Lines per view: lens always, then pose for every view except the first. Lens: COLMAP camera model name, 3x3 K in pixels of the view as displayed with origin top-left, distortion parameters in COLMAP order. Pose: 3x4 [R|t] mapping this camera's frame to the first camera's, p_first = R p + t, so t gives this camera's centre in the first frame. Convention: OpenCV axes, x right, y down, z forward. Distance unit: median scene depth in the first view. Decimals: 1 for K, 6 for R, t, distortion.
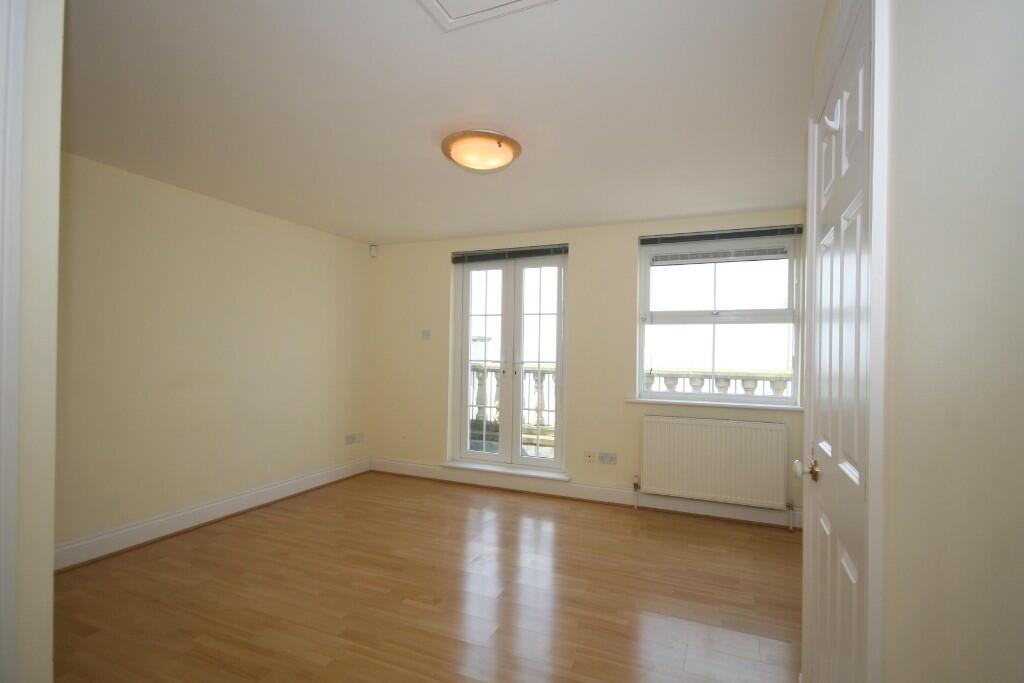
lens RADIAL K [[508.2, 0, 506.9], [0, 508.2, 342.5], [0, 0, 1]] dist [-0.005725, -0.000190]
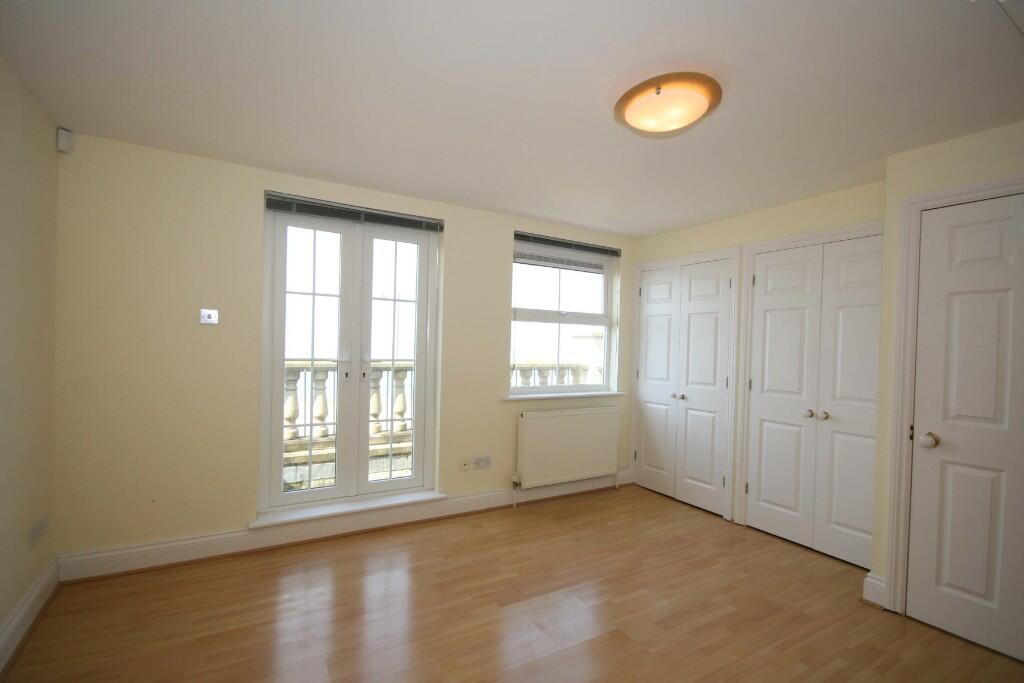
lens RADIAL K [[477.4, 0, 506.4], [0, 477.4, 340.9], [0, 0, 1]] dist [0.000238, 0.000433]
pose [[0.570541, 0.005349, 0.821252, -0.497205], [-0.031499, 0.999386, 0.015374, -0.009419], [-0.820665, -0.034640, 0.570359, 0.471954]]
